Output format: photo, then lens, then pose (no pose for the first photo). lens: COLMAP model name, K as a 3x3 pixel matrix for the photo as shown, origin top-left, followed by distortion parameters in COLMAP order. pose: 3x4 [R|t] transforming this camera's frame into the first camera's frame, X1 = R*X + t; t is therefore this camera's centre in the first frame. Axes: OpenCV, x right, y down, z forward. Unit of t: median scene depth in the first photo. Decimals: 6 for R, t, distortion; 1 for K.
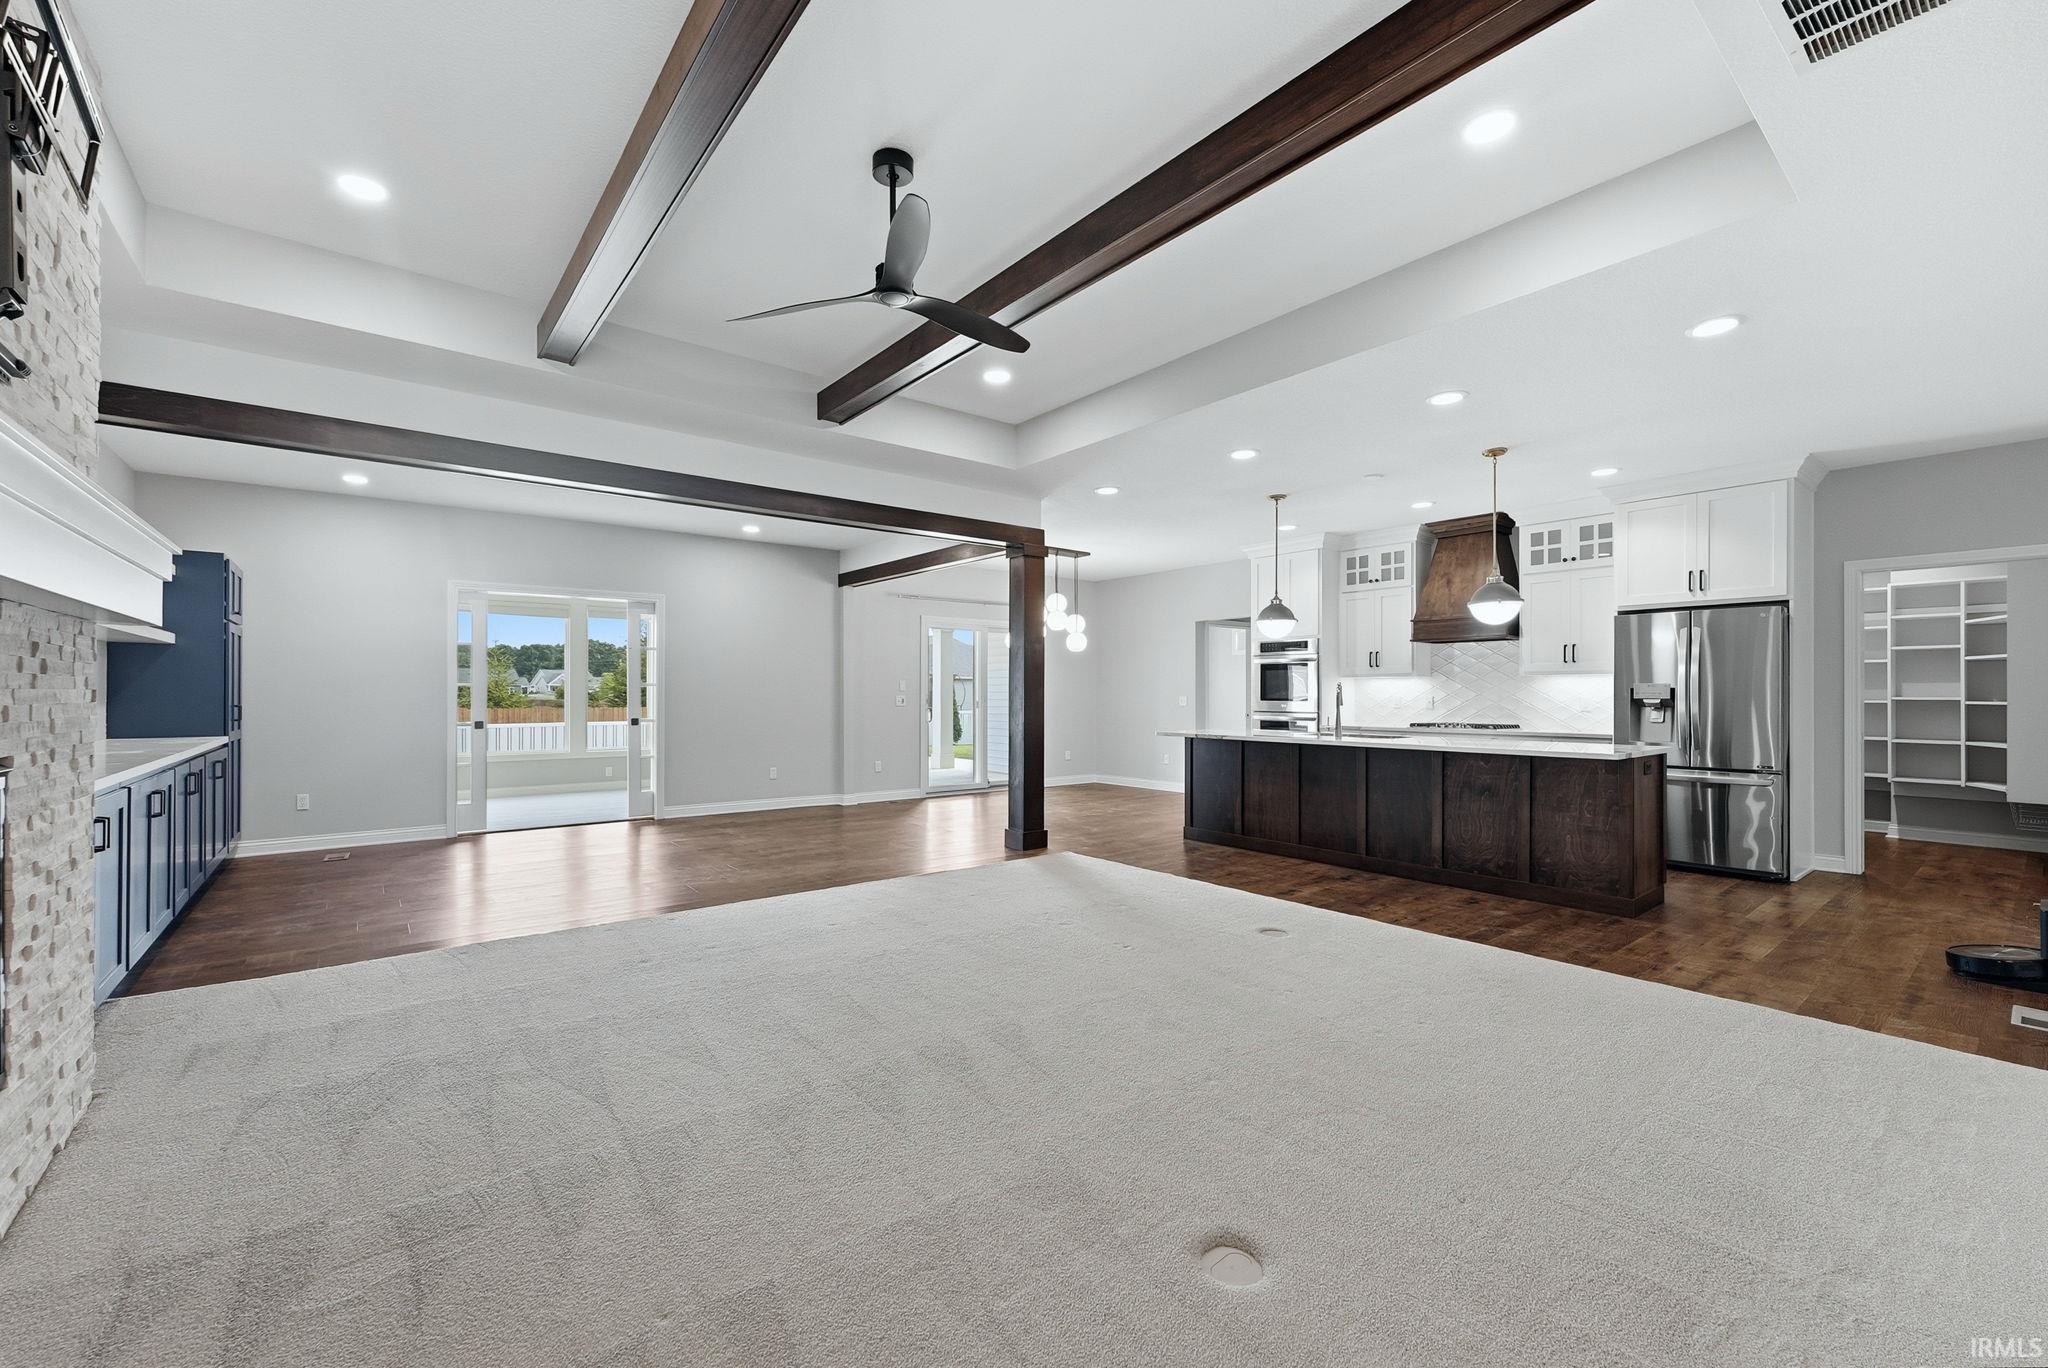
lens RADIAL K [[829.8, 0, 1020.2], [0, 829.8, 688.0], [0, 0, 1]] dist [-0.000506, 0.000233]
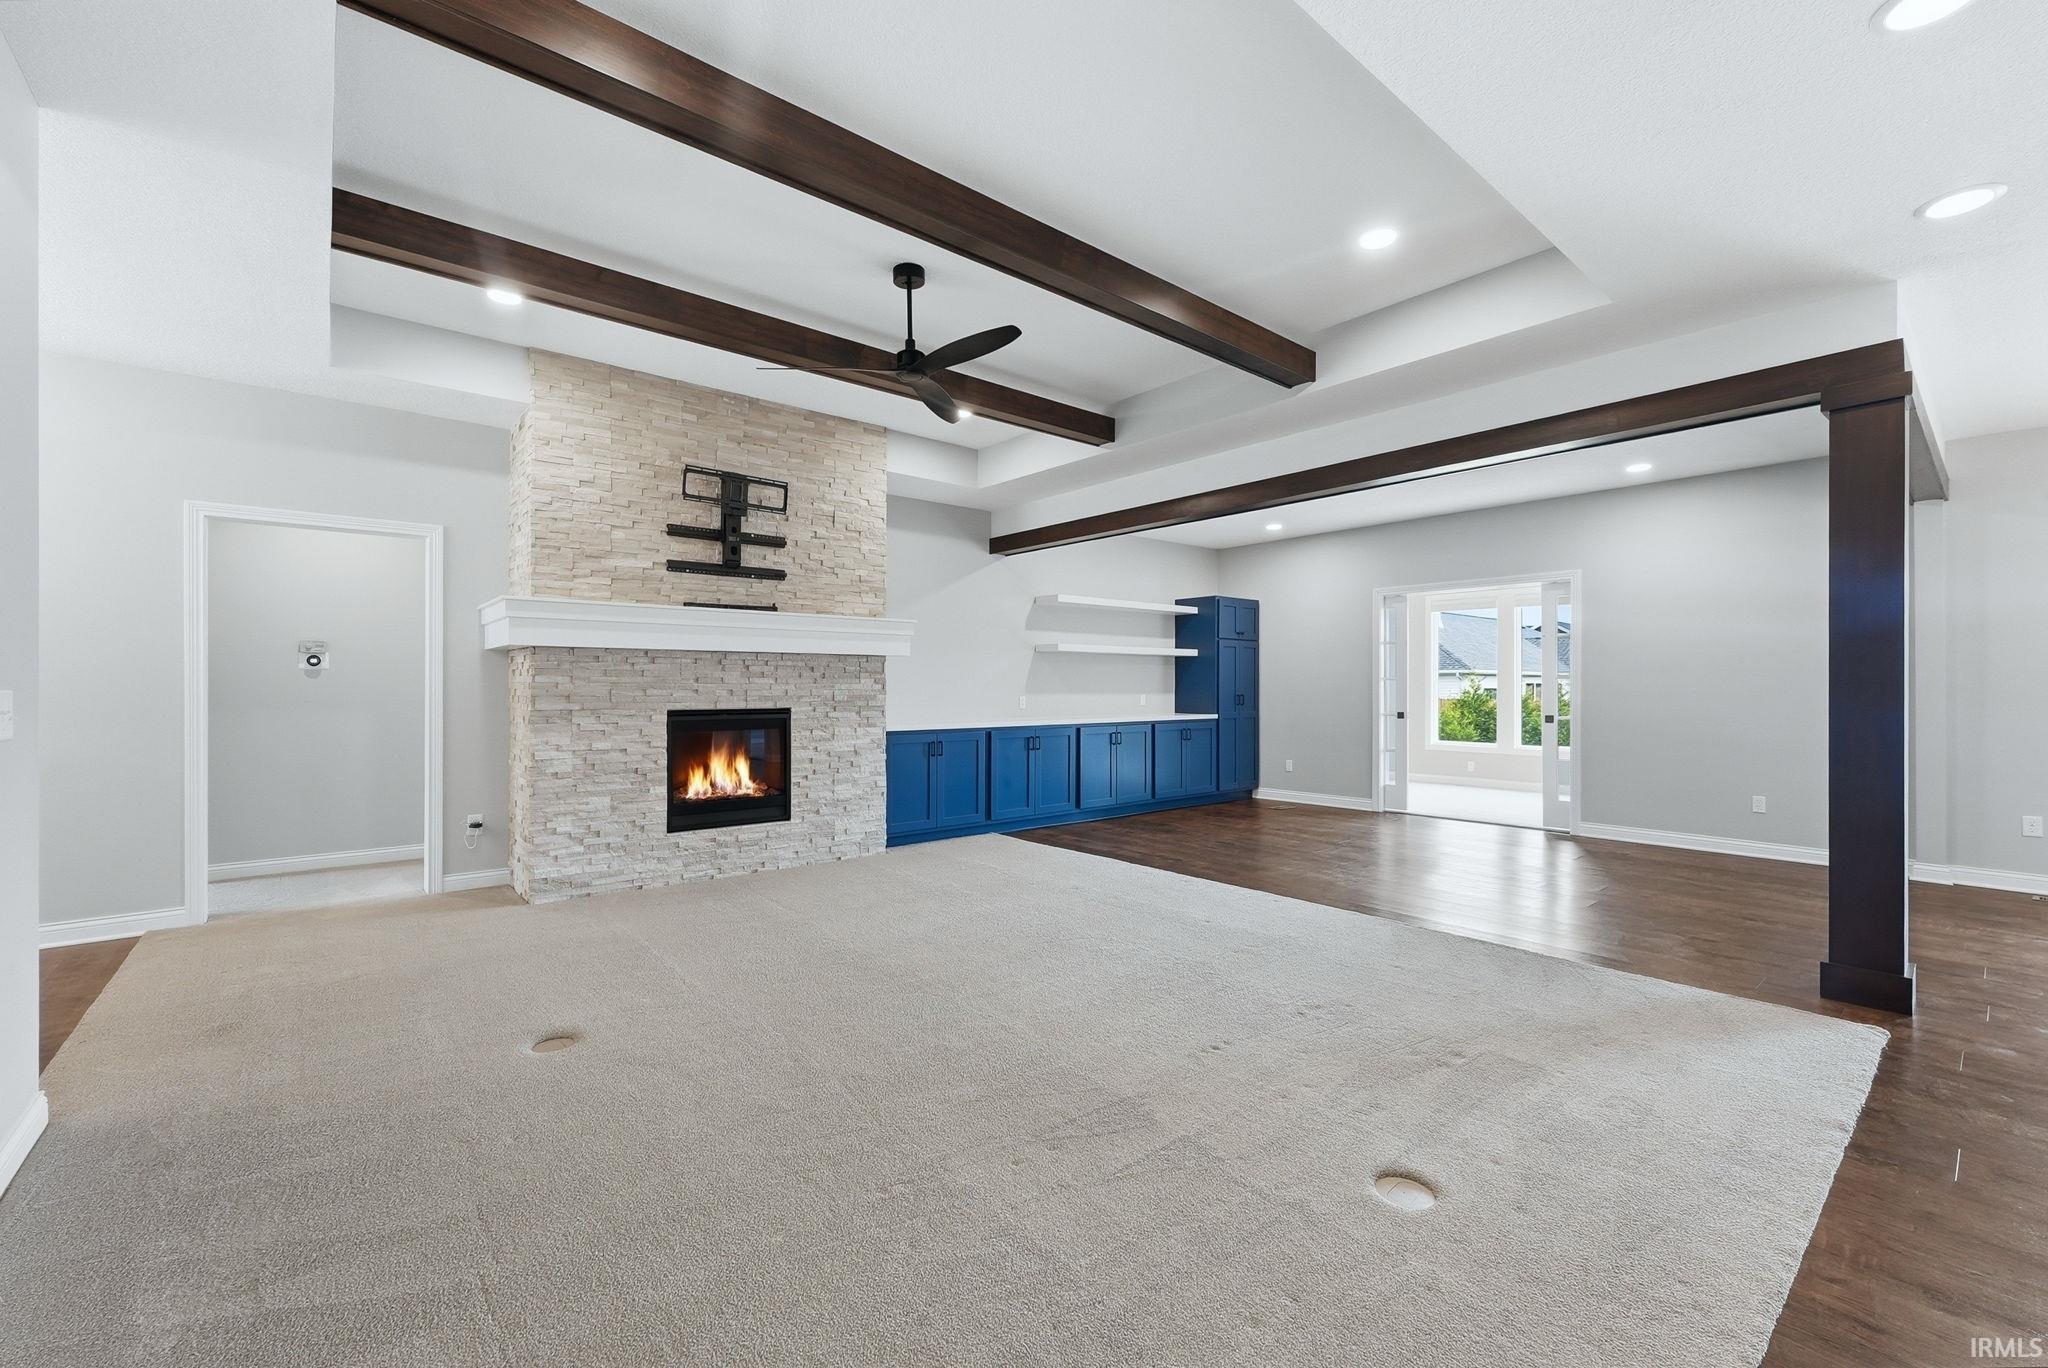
lens RADIAL K [[829.8, 0, 1009.4], [0, 829.8, 686.3], [0, 0, 1]] dist [-0.000506, 0.000233]
pose [[0.024390, -0.001535, -0.999701, 0.476808], [0.004563, 0.999989, -0.001424, 0.004892], [0.999692, -0.004527, 0.024396, 0.478051]]
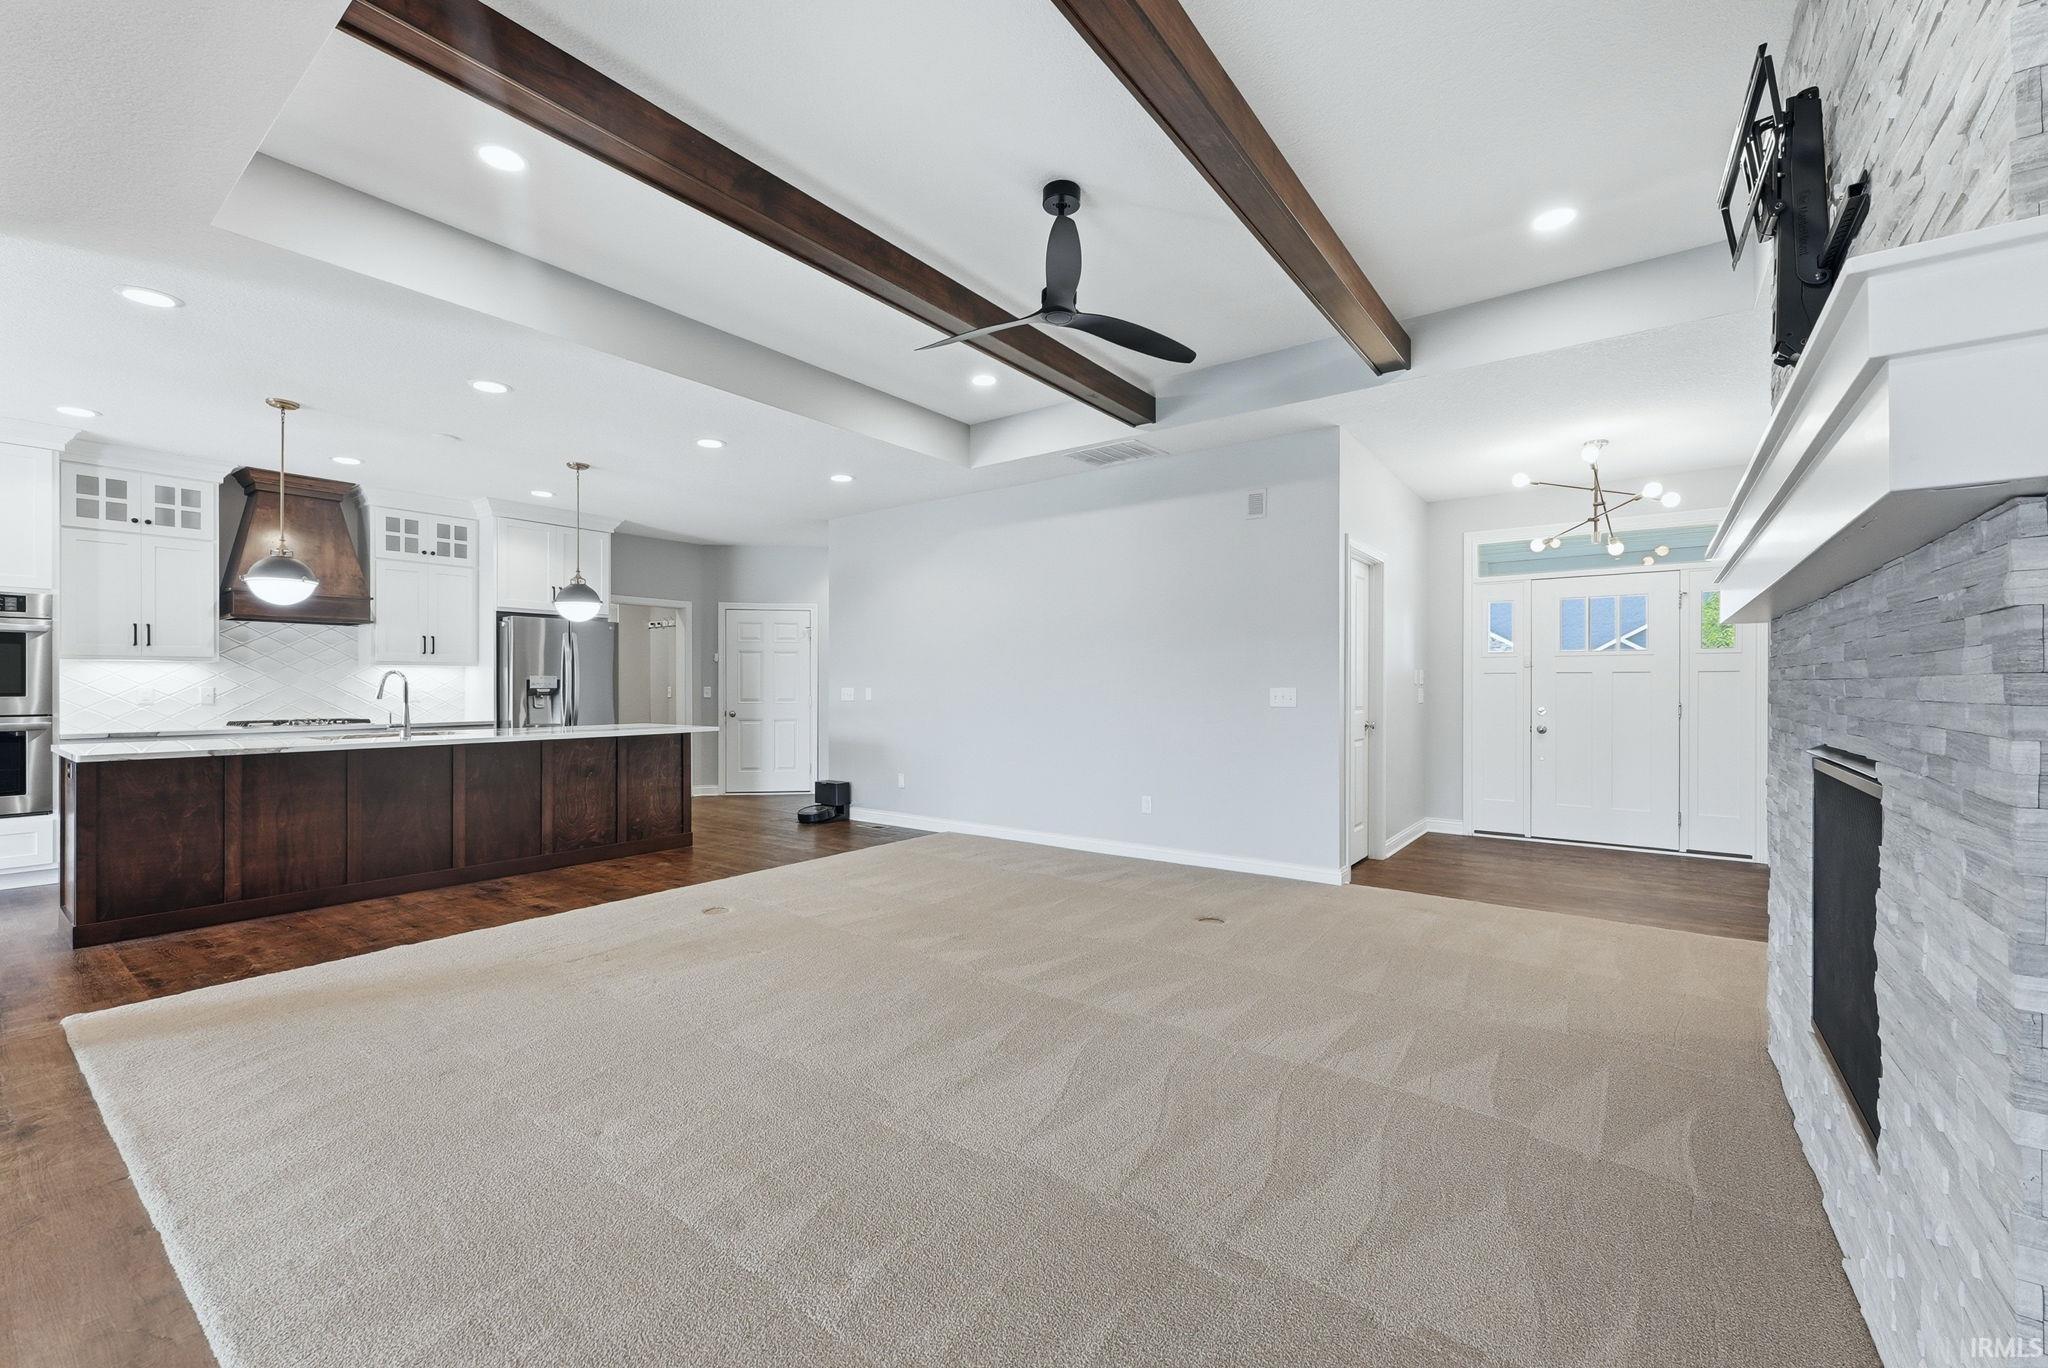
lens RADIAL K [[829.8, 0, 998.6], [0, 829.8, 685.0], [0, 0, 1]] dist [-0.000506, 0.000233]
pose [[-0.245550, -0.001046, 0.969383, -0.500939], [-0.006566, 0.999978, -0.000584, 0.003810], [-0.969362, -0.006509, -0.245552, 0.568108]]
